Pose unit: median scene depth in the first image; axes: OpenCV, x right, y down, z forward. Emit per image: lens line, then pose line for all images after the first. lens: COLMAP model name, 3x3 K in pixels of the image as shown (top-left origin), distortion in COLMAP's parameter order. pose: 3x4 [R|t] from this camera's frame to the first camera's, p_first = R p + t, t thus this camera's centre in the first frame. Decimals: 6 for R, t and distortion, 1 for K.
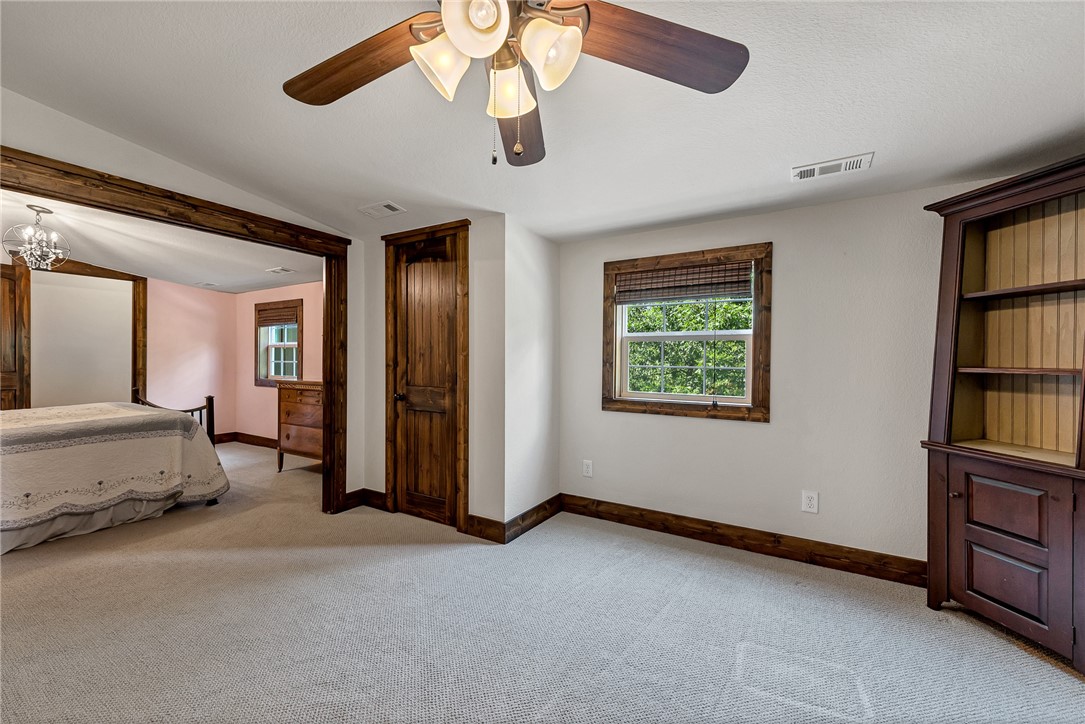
lens RADIAL K [[434.9, 0, 544.0], [0, 434.9, 359.7], [0, 0, 1]] dist [0.001313, -0.001587]
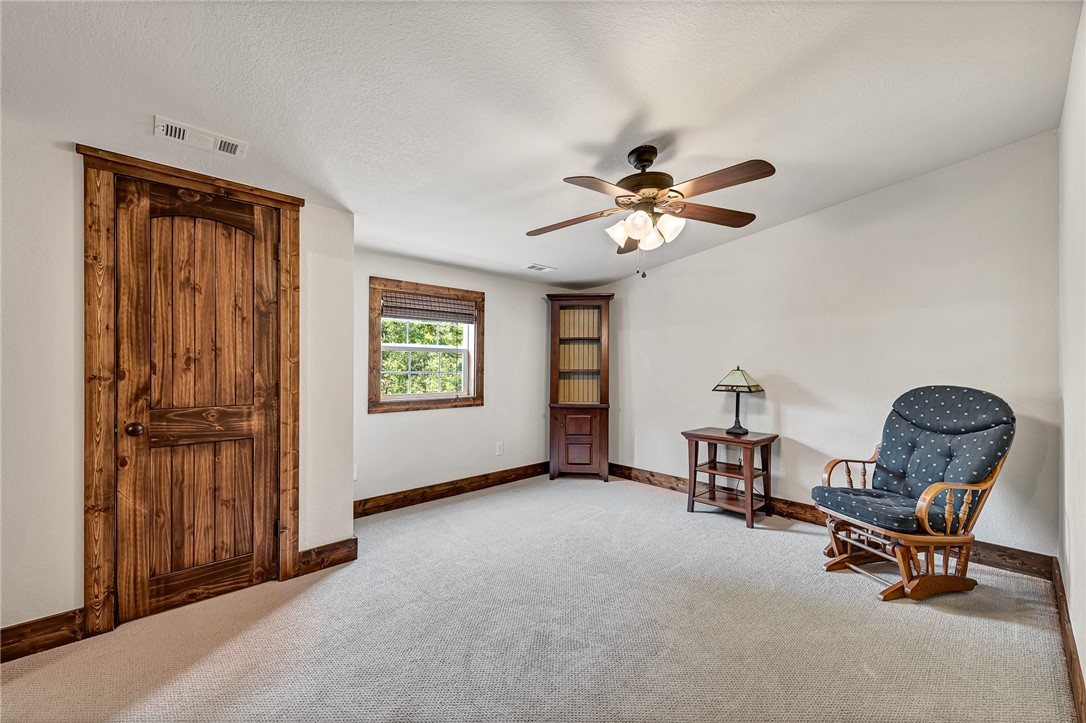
lens RADIAL K [[435.3, 0, 548.2], [0, 435.3, 367.0], [0, 0, 1]] dist [0.001313, -0.001587]
pose [[0.257214, -0.005299, 0.966340, -0.852130], [-0.000251, 0.999985, 0.005551, -0.005459], [-0.966355, -0.001670, 0.257208, 0.320900]]
